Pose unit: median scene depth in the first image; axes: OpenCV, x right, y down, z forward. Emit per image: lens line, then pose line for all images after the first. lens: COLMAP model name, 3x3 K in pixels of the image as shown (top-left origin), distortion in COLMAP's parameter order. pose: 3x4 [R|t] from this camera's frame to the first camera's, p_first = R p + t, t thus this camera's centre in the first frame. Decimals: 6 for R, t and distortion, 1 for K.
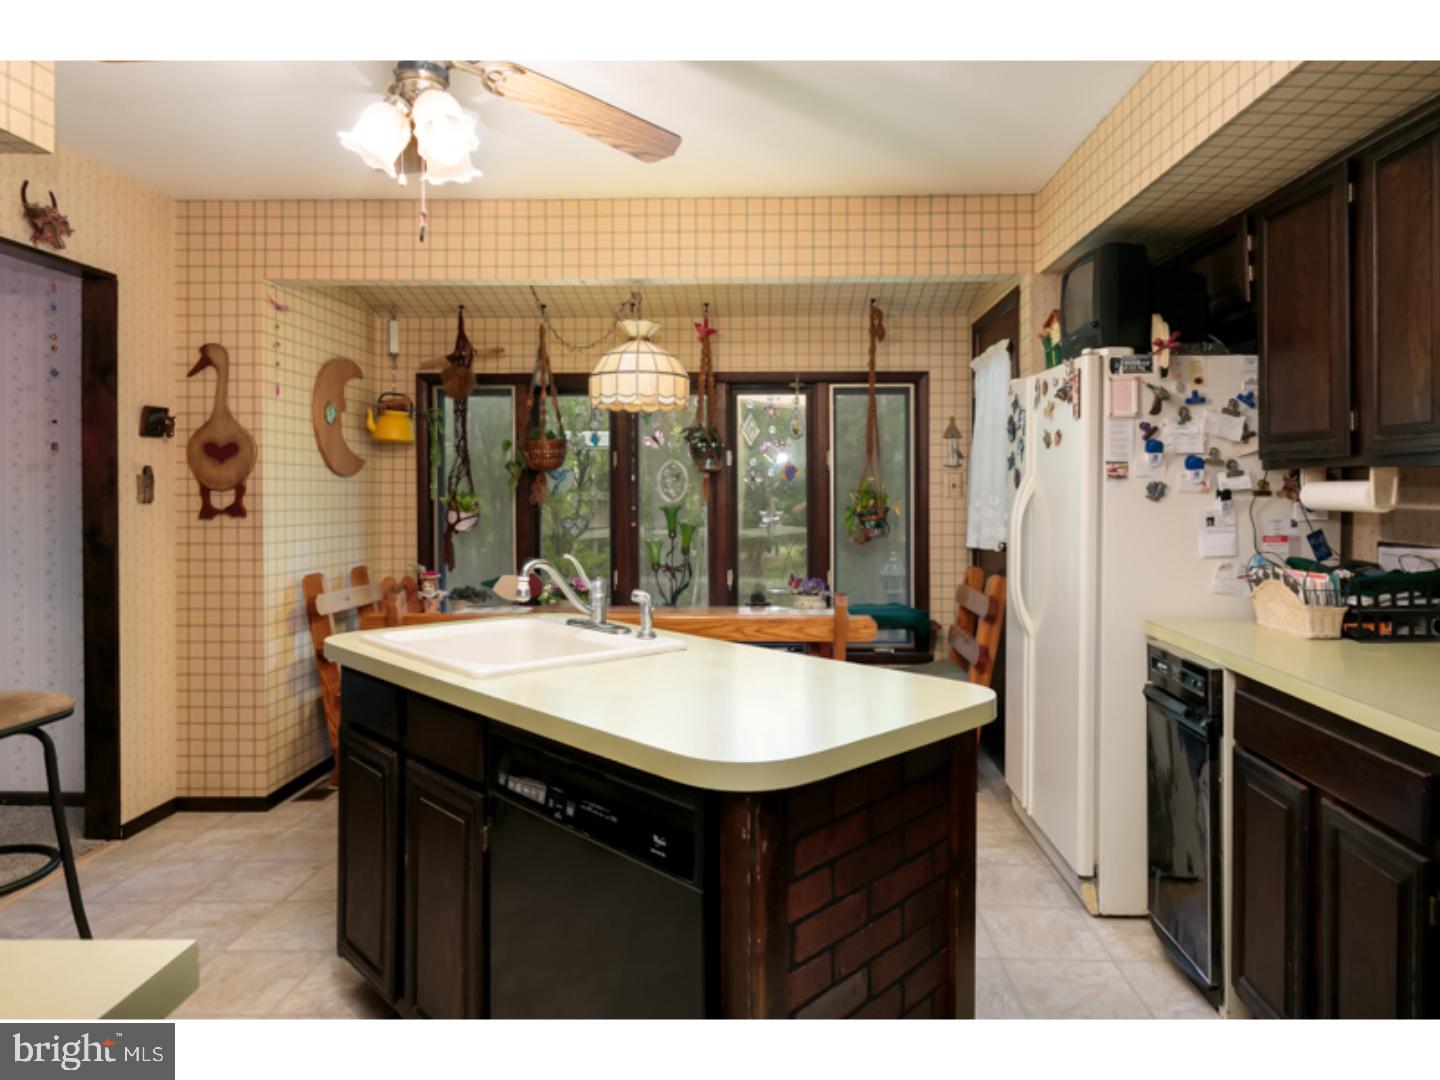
lens RADIAL K [[851.5, 0, 724.6], [0, 851.5, 530.0], [0, 0, 1]] dist [0.002651, 0.001459]
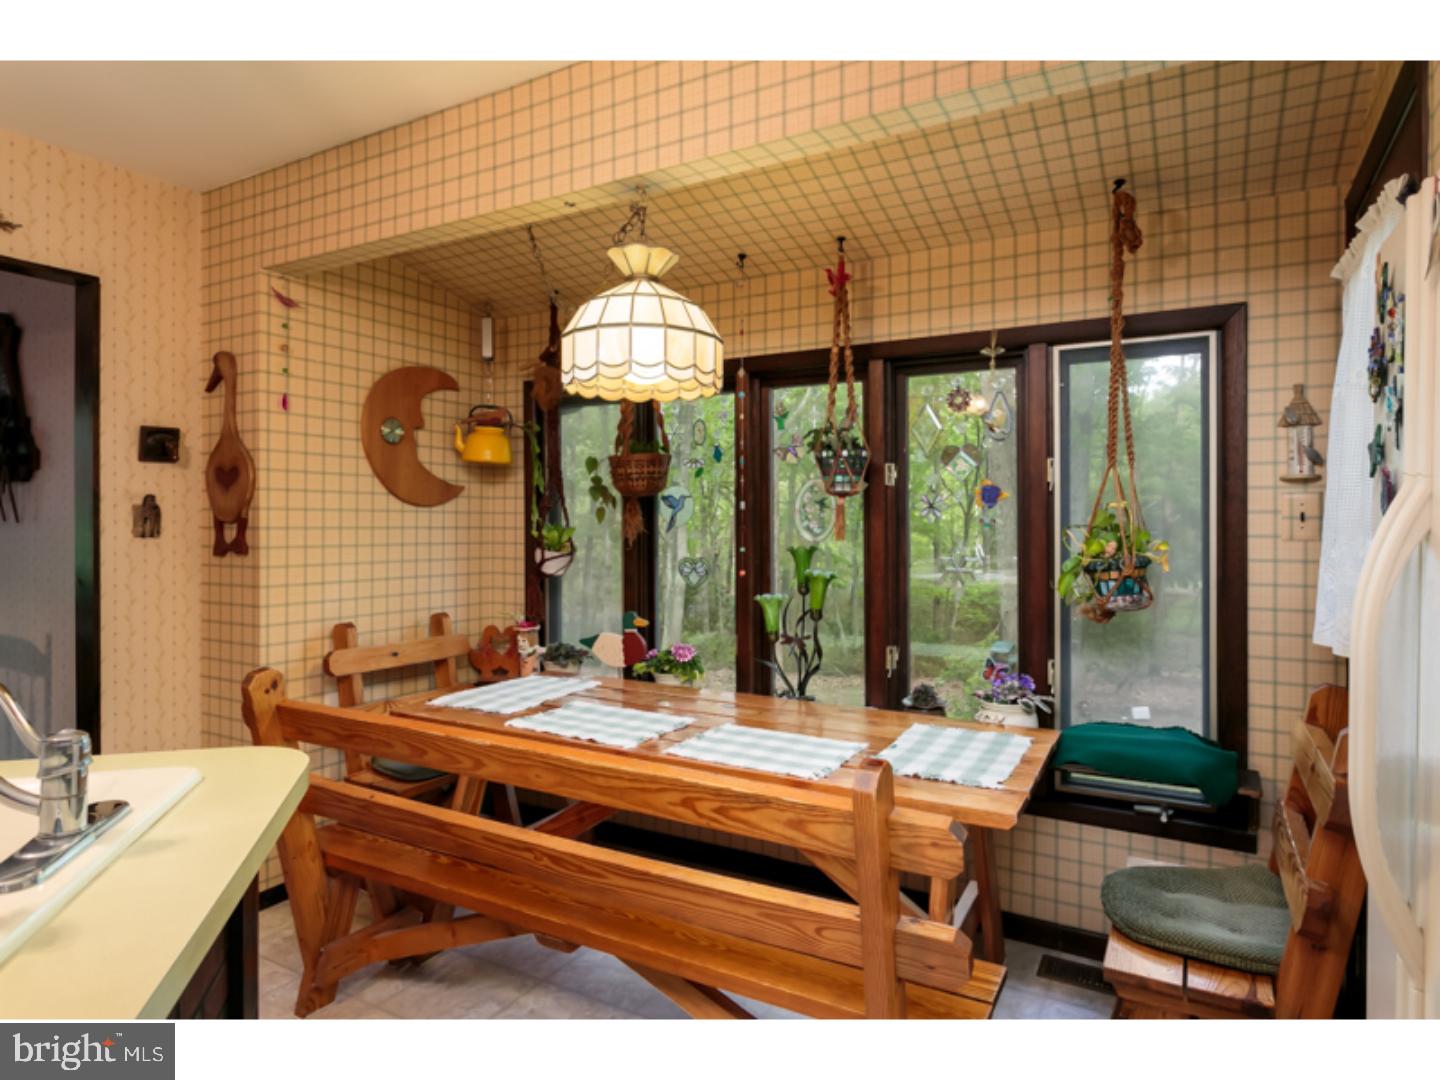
lens RADIAL K [[811.9, 0, 716.2], [0, 811.9, 541.6], [0, 0, 1]] dist [-0.005385, -0.000899]
pose [[0.895957, 0.013218, -0.443944, 0.170131], [-0.022963, 0.999599, -0.016583, -0.020943], [0.443547, 0.025052, 0.895901, 0.405312]]
